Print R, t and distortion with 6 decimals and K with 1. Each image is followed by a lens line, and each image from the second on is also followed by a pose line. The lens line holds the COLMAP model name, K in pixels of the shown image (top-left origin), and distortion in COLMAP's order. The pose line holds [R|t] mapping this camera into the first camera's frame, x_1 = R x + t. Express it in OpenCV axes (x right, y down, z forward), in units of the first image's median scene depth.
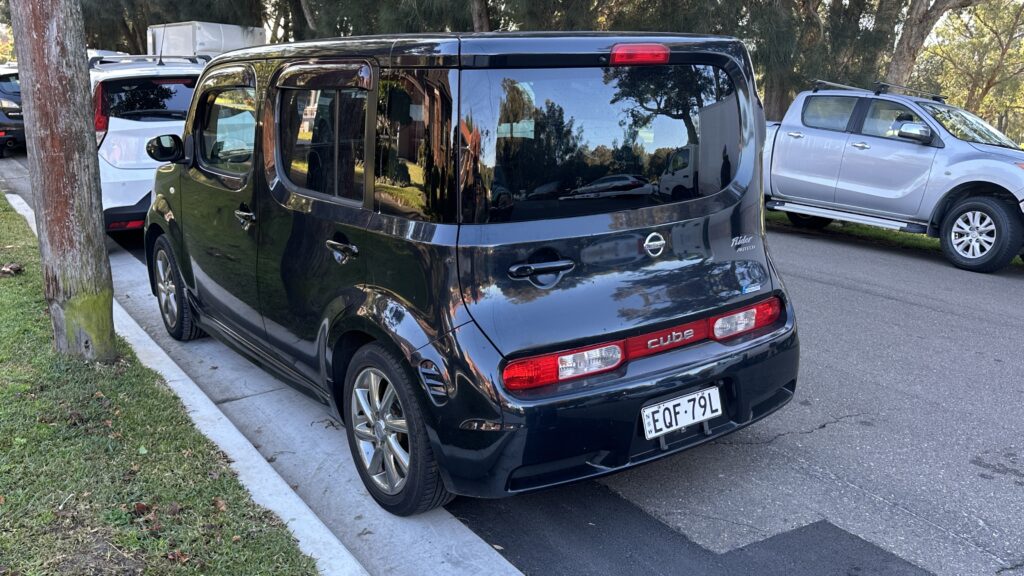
lens RADIAL K [[919.9, 0, 512.0], [0, 919.9, 288.0], [0, 0, 1]] dist [0.046232, -0.005068]
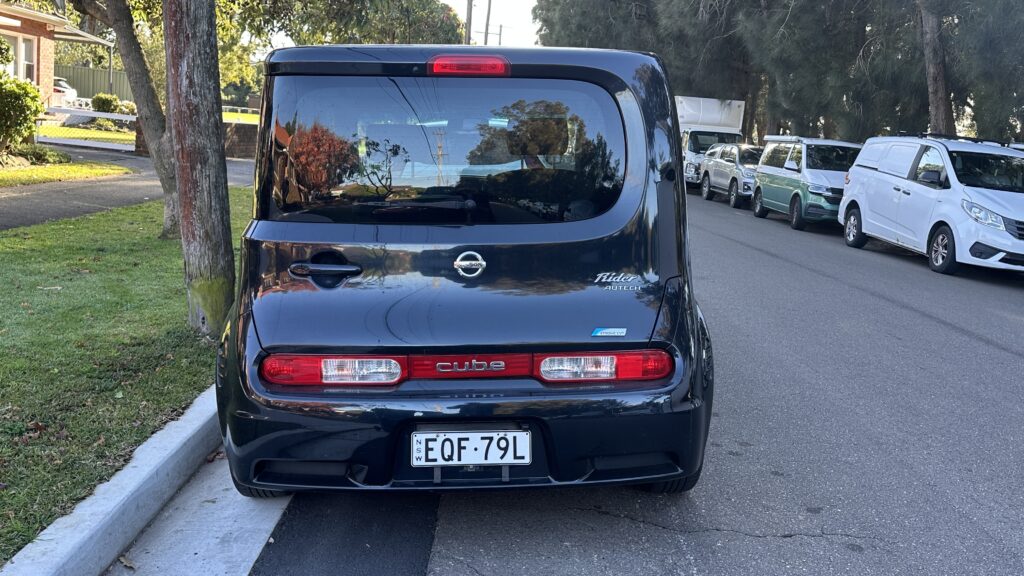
lens RADIAL K [[899.8, 0, 512.0], [0, 899.8, 288.0], [0, 0, 1]] dist [0.065735, -0.004933]
pose [[0.842487, 0.102536, -0.528869, 0.663089], [-0.143042, 0.989058, -0.036108, 0.003880], [0.519380, 0.106071, 0.847935, 0.242380]]
